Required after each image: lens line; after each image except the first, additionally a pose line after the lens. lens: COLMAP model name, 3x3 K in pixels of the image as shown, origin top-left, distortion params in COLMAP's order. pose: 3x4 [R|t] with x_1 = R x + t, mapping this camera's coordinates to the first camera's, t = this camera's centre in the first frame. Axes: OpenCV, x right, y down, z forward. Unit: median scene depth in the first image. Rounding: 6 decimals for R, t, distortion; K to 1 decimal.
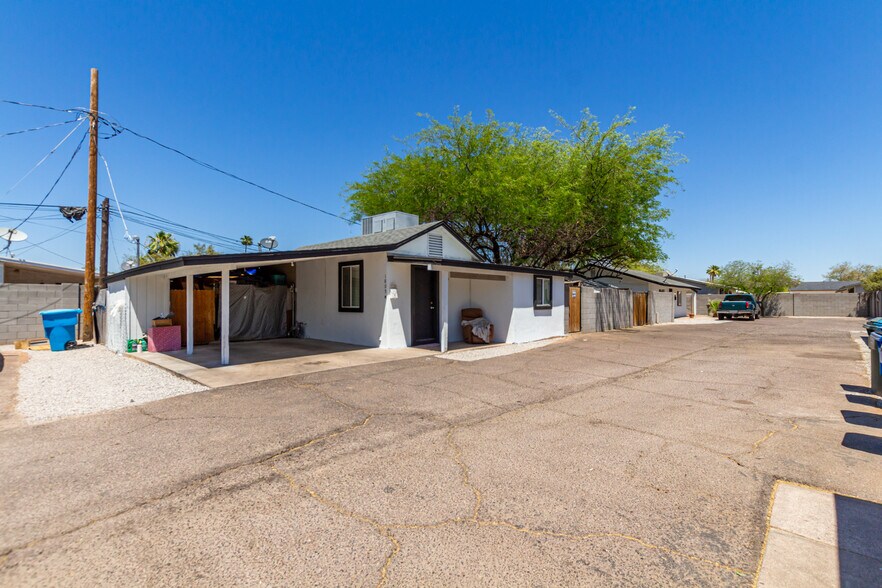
lens RADIAL K [[412.4, 0, 439.6], [0, 412.4, 294.1], [0, 0, 1]] dist [-0.004297, 0.000069]
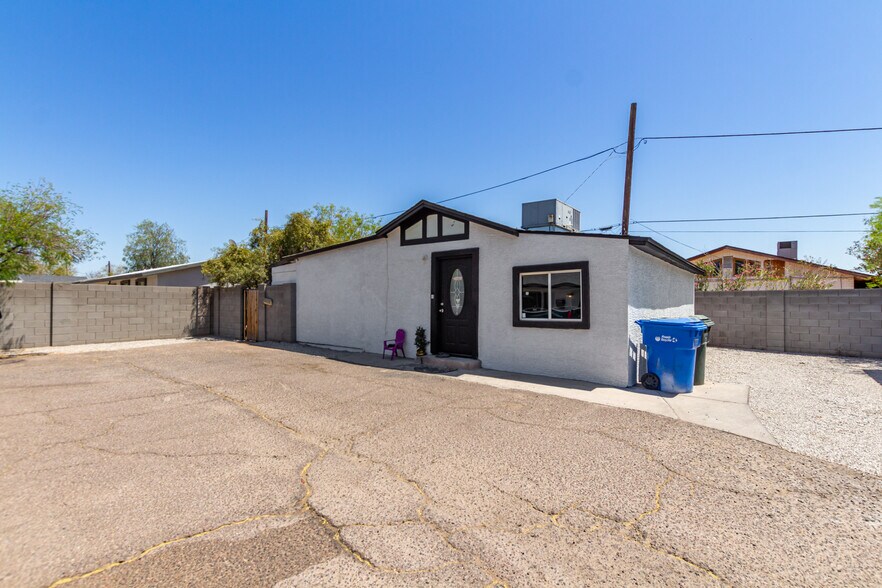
lens RADIAL K [[412.4, 0, 440.2], [0, 412.4, 296.2], [0, 0, 1]] dist [-0.004297, 0.000069]
pose [[-0.053787, 0.022452, 0.998300, 0.529341], [-0.025289, 0.999396, -0.023840, 0.010508], [-0.998232, -0.026529, -0.053187, 0.739834]]
